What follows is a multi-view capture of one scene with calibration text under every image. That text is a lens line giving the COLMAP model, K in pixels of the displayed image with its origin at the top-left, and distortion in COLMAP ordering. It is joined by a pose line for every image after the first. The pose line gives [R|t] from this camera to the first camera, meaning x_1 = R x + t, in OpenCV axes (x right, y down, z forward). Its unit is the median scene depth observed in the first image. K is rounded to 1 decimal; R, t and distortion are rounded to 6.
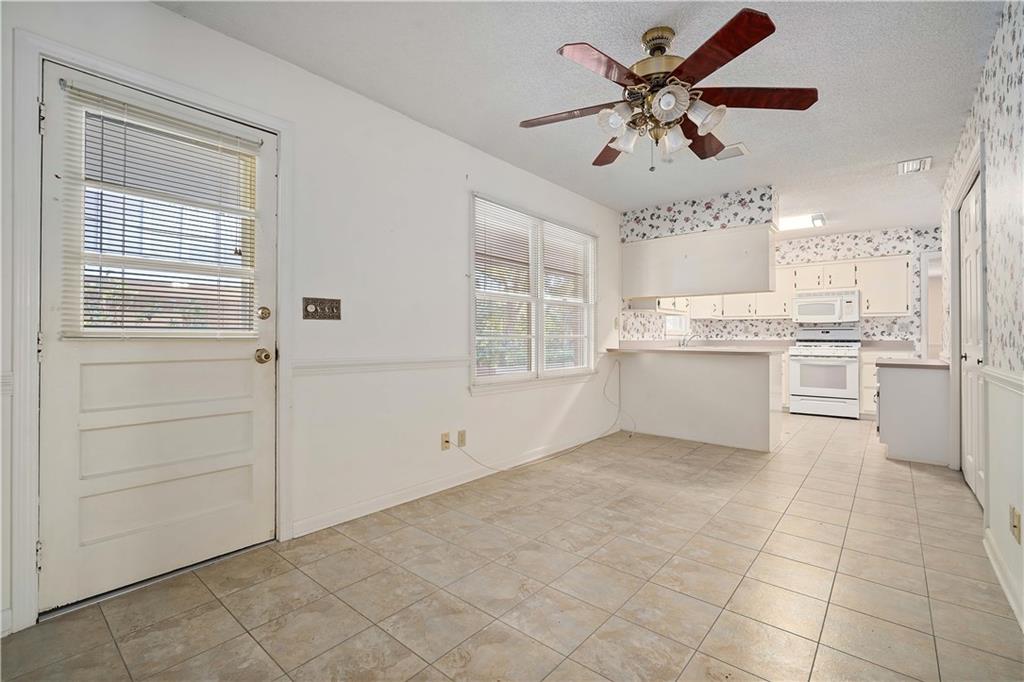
lens RADIAL K [[452.6, 0, 516.5], [0, 452.6, 334.4], [0, 0, 1]] dist [-0.002979, 0.000056]
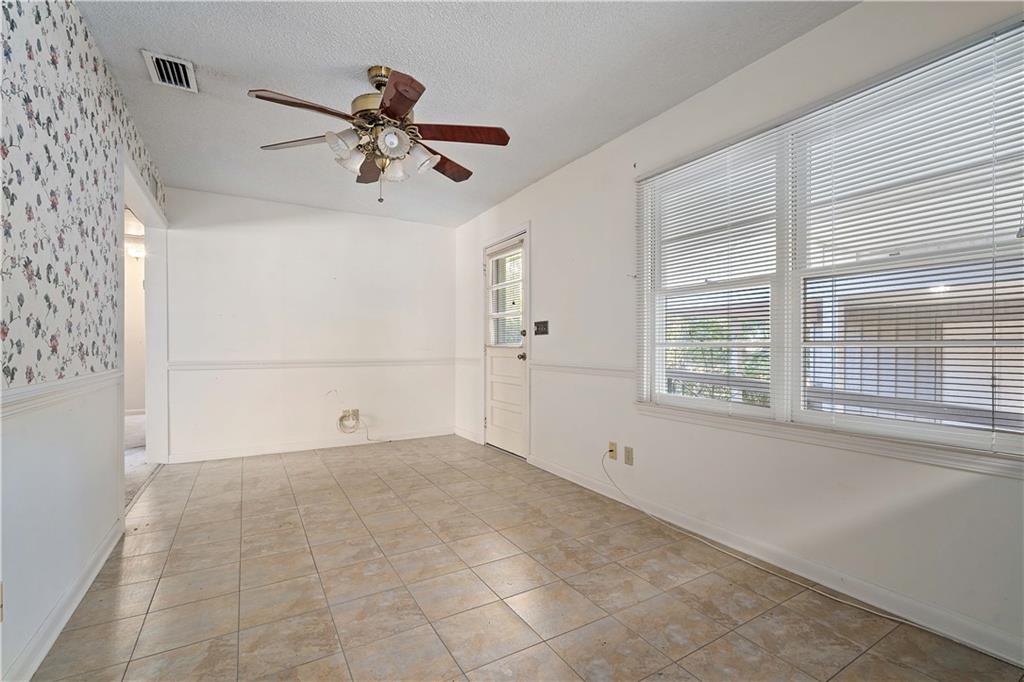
lens RADIAL K [[450.6, 0, 515.9], [0, 450.6, 343.9], [0, 0, 1]] dist [-0.006601, 0.000862]
pose [[-0.325182, -0.005933, -0.945633, 1.036478], [0.008608, 0.999920, -0.009234, 0.011901], [0.945612, -0.011143, -0.325105, 1.369171]]
